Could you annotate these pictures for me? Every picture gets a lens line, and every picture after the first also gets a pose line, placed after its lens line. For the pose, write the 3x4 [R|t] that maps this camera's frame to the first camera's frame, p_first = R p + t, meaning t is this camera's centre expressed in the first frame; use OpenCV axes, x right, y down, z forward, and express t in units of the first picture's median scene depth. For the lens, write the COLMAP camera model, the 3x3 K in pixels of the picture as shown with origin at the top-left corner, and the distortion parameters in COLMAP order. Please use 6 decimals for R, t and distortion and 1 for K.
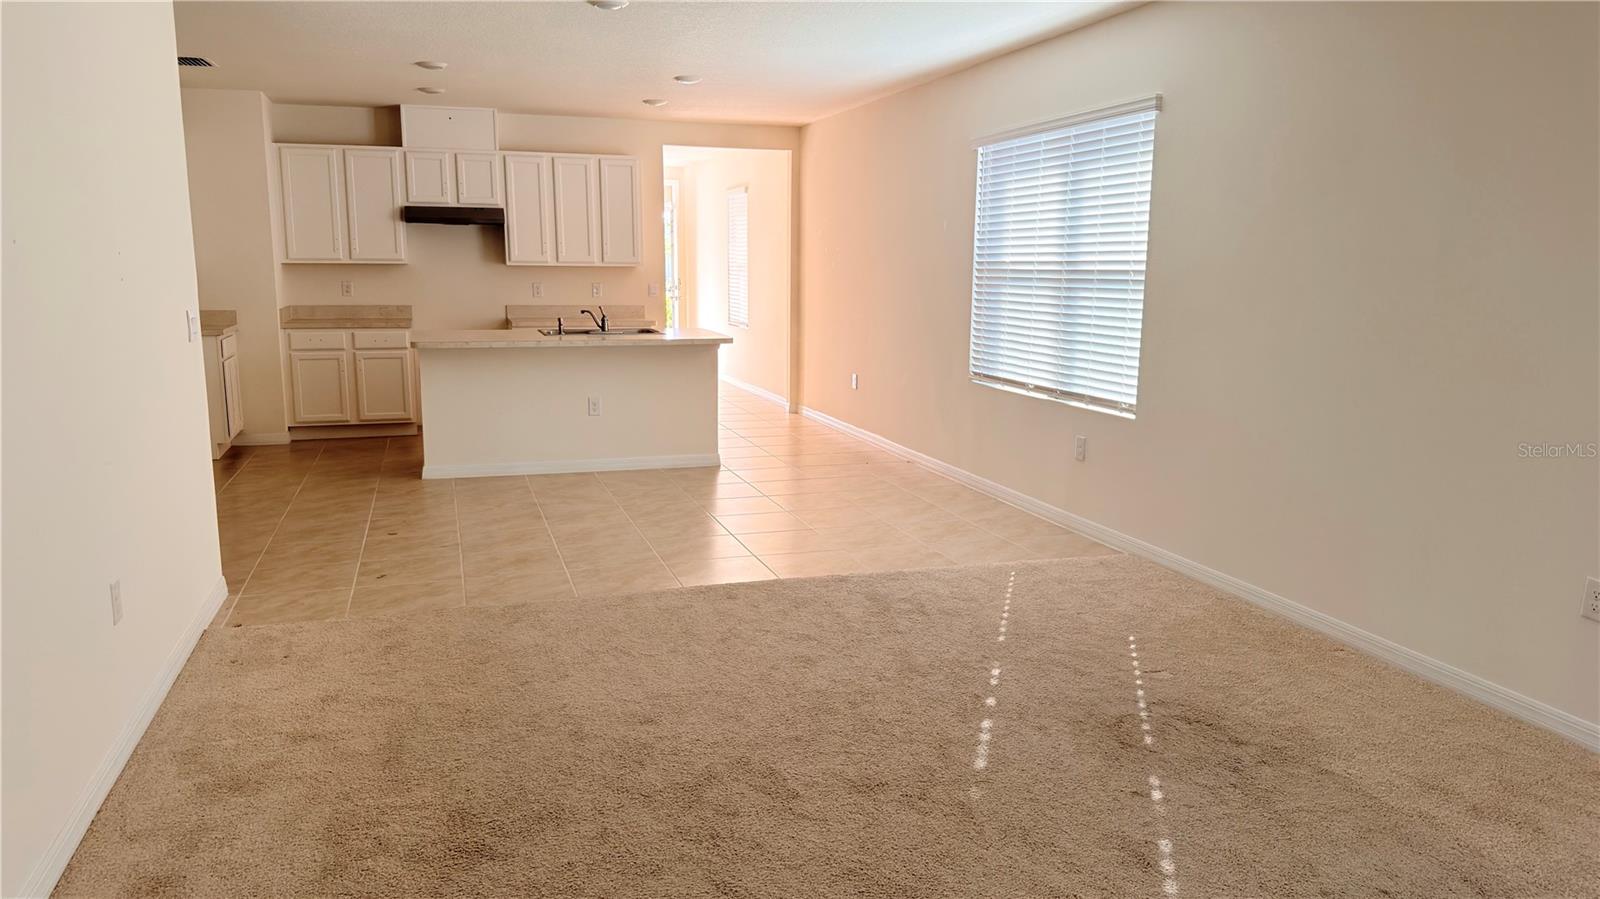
lens RADIAL K [[1120.4, 0, 795.8], [0, 1120.4, 442.7], [0, 0, 1]] dist [0.128425, -0.267203]
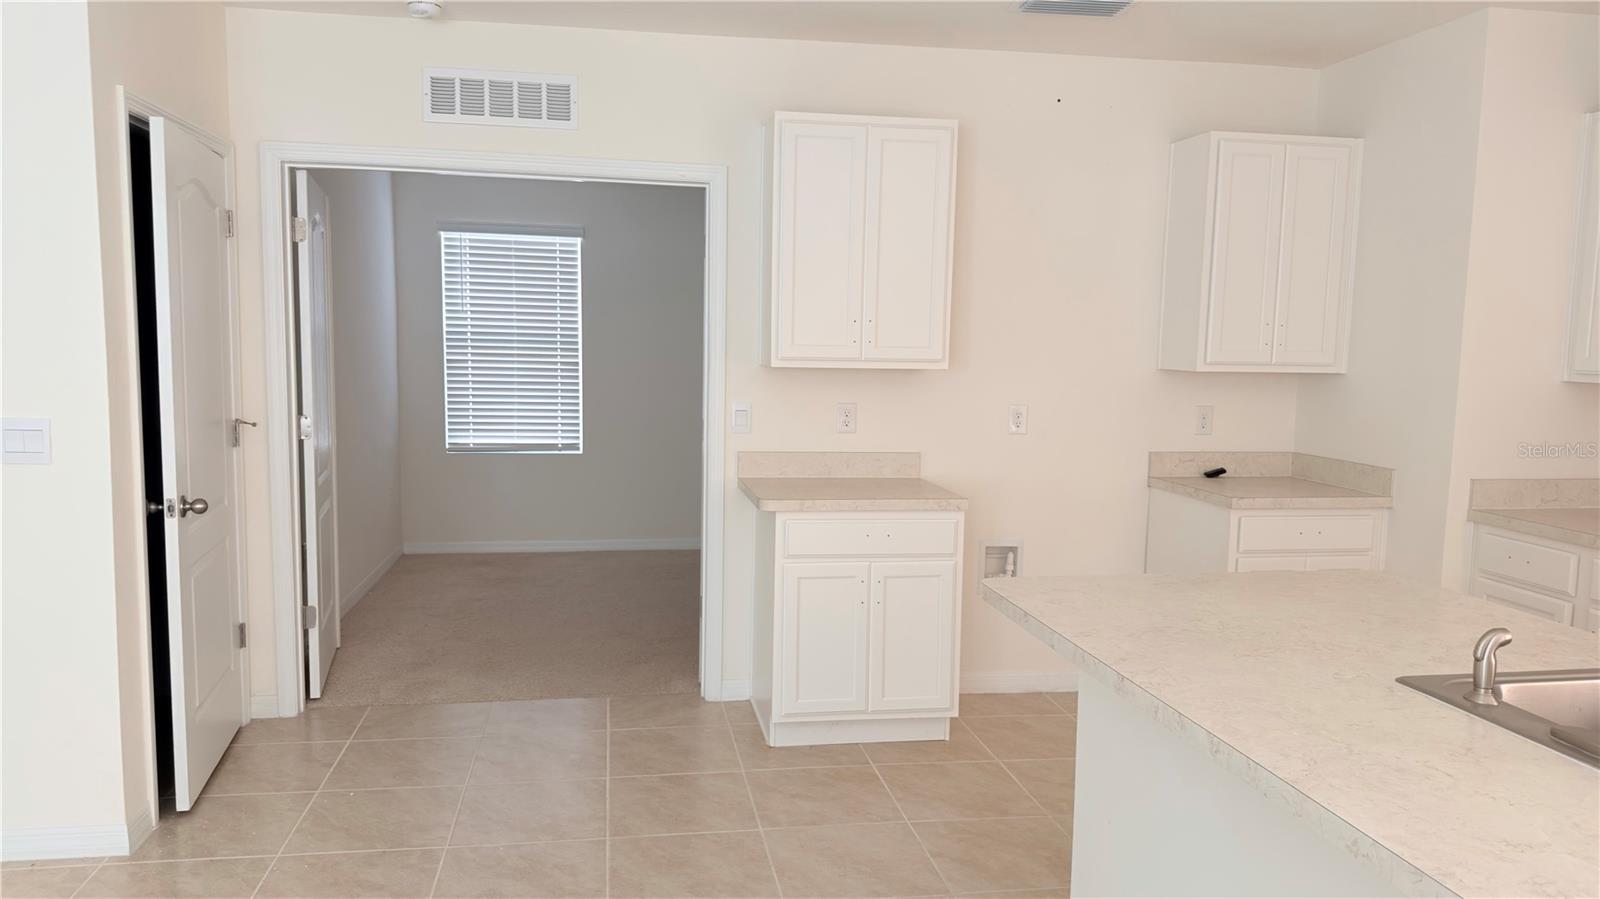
lens RADIAL K [[1141.0, 0, 800.0], [0, 1141.0, 449.5], [0, 0, 1]] dist [0.033373, -0.004921]
pose [[-0.131887, 0.086716, -0.987464, 0.032193], [-0.178344, 0.977835, 0.109690, -0.131153], [0.975089, 0.190575, -0.113499, 0.782775]]
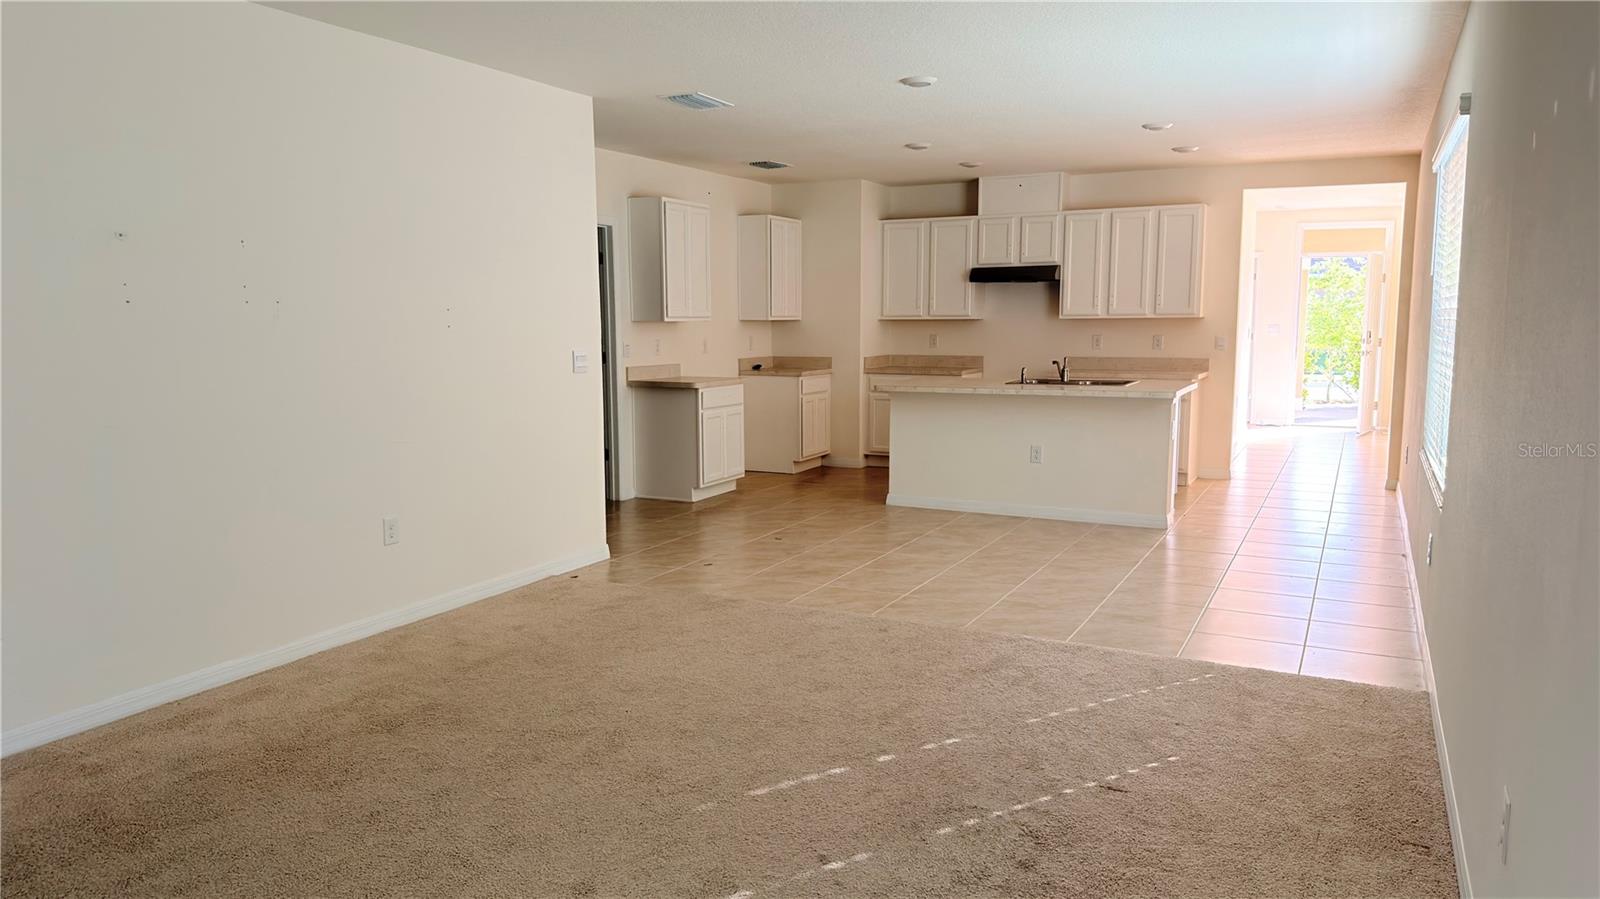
lens RADIAL K [[1120.4, 0, 795.8], [0, 1120.4, 442.7], [0, 0, 1]] dist [0.128425, -0.267203]
pose [[0.712222, 0.071222, -0.698332, 0.327848], [-0.104249, 0.994539, -0.004891, -0.012461], [0.694170, 0.076284, 0.715758, 0.094465]]
